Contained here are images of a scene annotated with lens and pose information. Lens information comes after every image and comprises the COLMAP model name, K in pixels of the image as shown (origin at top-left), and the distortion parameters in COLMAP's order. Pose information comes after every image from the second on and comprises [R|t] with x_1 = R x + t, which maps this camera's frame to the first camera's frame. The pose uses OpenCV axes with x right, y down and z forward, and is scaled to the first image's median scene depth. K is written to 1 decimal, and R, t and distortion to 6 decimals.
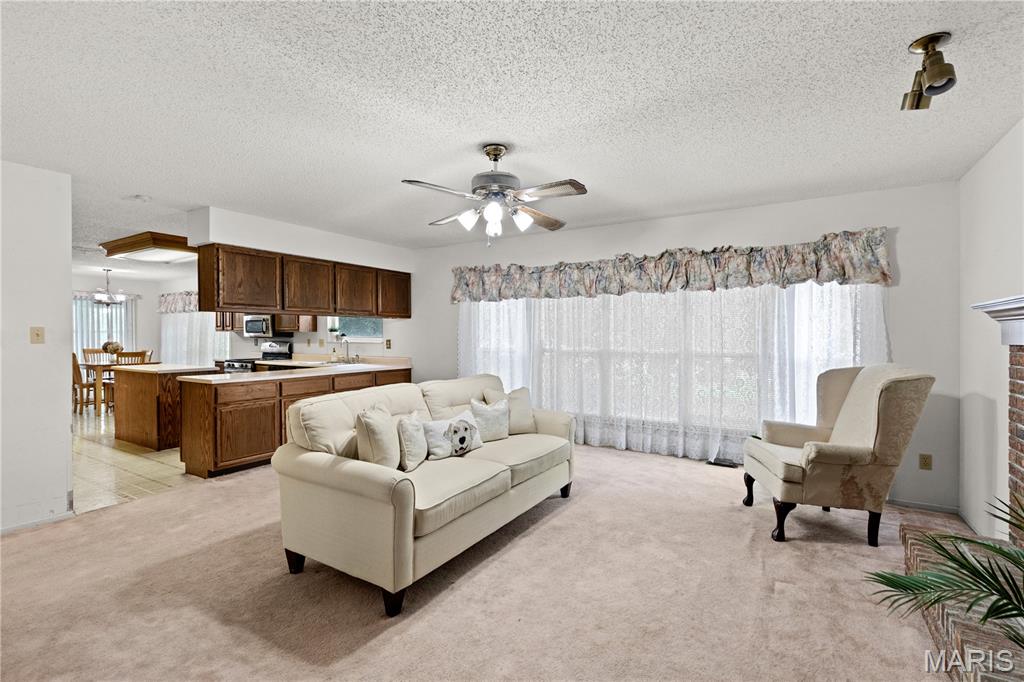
lens RADIAL K [[464.5, 0, 518.9], [0, 464.5, 340.9], [0, 0, 1]] dist [0.000390, 0.000044]
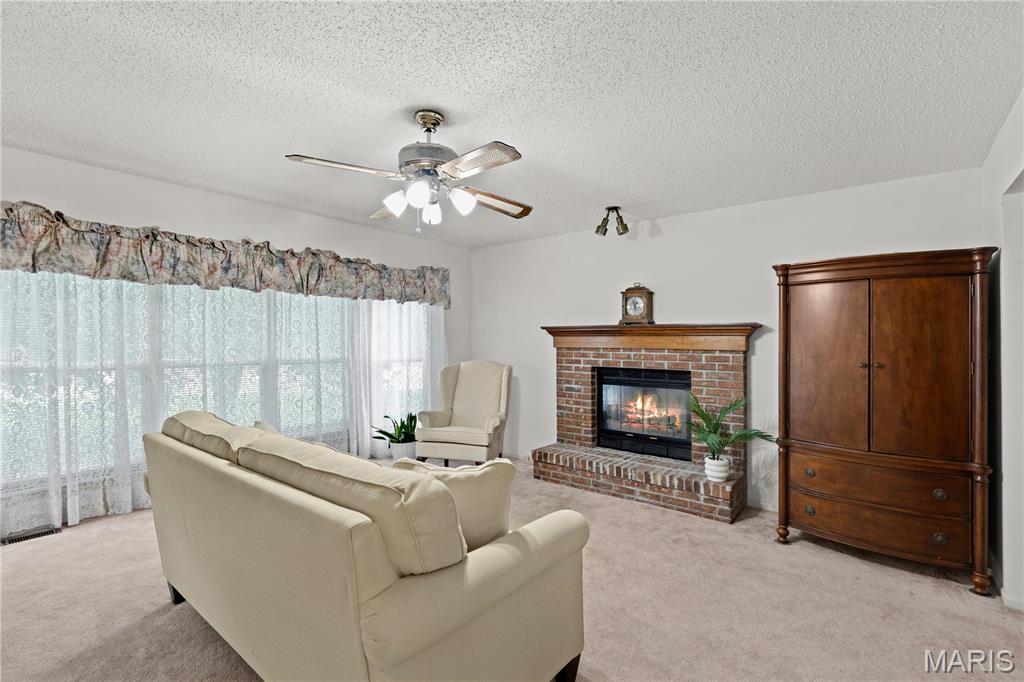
lens RADIAL K [[464.5, 0, 518.9], [0, 464.5, 340.9], [0, 0, 1]] dist [0.000390, 0.000044]
pose [[0.125284, -0.004824, 0.992109, -0.568806], [0.003809, 0.999983, 0.004382, -0.018085], [-0.992114, 0.003230, 0.125301, 0.509180]]
